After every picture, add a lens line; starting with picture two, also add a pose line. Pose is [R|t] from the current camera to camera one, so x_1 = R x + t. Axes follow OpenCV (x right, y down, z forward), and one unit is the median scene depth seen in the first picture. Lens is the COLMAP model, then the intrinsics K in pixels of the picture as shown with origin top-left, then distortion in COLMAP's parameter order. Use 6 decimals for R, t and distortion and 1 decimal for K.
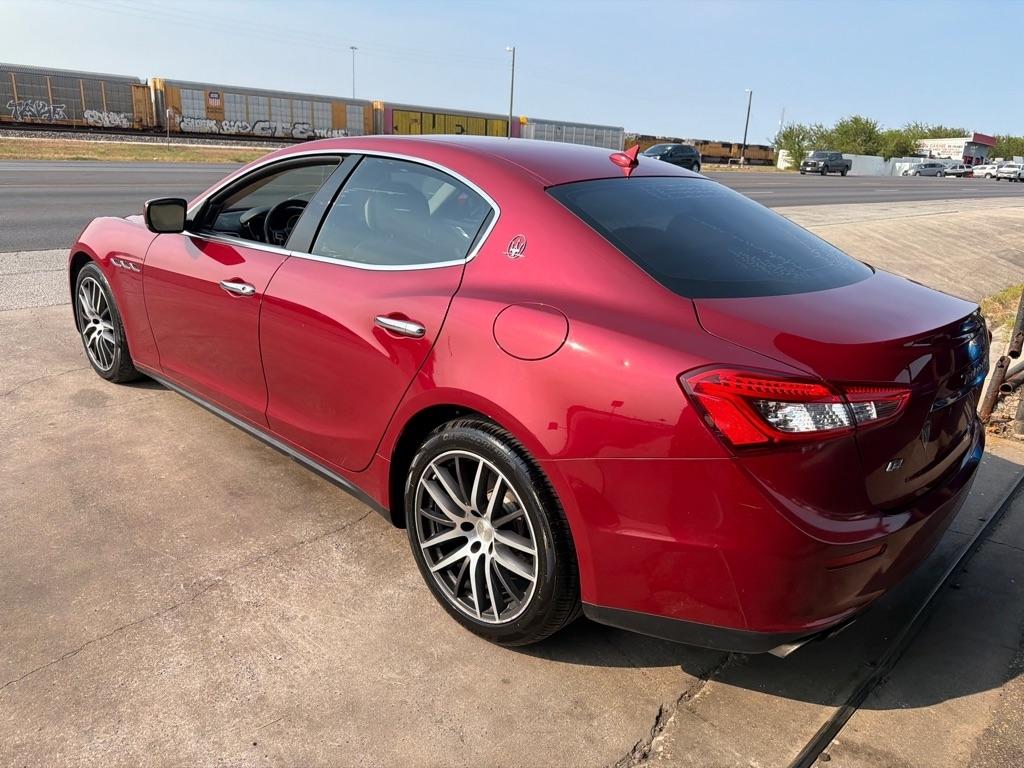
lens RADIAL K [[730.7, 0, 512.3], [0, 730.7, 375.8], [0, 0, 1]] dist [0.023847, -0.030374]
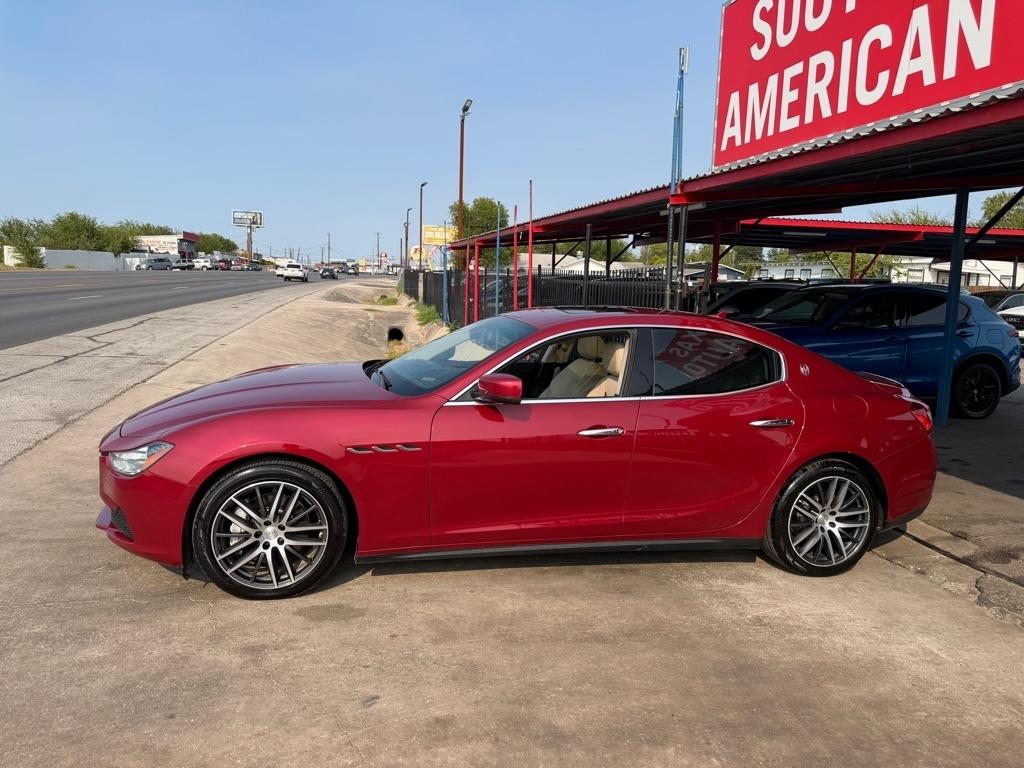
lens RADIAL K [[728.6, 0, 503.7], [0, 728.6, 371.2], [0, 0, 1]] dist [0.024372, -0.032748]
pose [[0.558857, -0.135039, 0.818195, -1.800114], [0.235670, 0.971833, -0.000575, -0.316873], [-0.795071, 0.193146, 0.574940, 0.446889]]
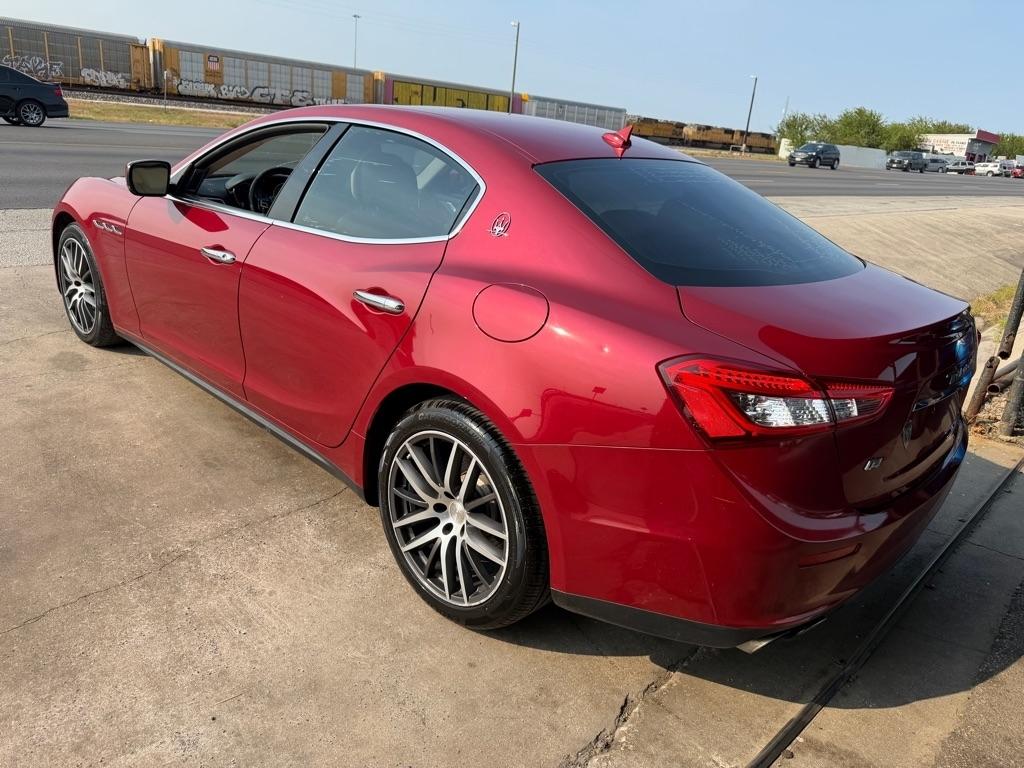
lens RADIAL K [[732.3, 0, 506.2], [0, 732.3, 372.8], [0, 0, 1]] dist [0.018720, -0.025622]
pose [[0.999156, 0.040891, 0.004027, 0.014795], [-0.040976, 0.998872, 0.024011, -0.002743], [-0.003040, -0.024155, 0.999704, 0.015196]]
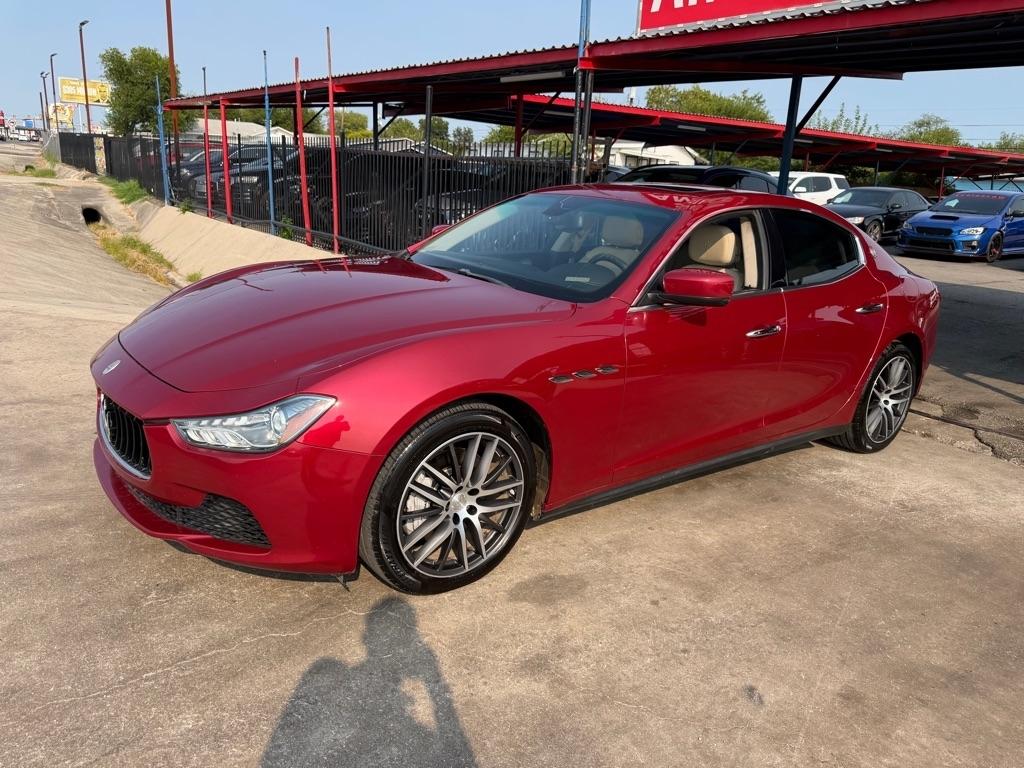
lens RADIAL K [[732.3, 0, 506.2], [0, 732.3, 372.8], [0, 0, 1]] dist [0.018720, -0.025622]
pose [[0.165116, -0.300147, 0.939494, -1.829514], [0.238478, 0.936453, 0.257263, -0.534177], [-0.957008, 0.181570, 0.226202, 1.351704]]
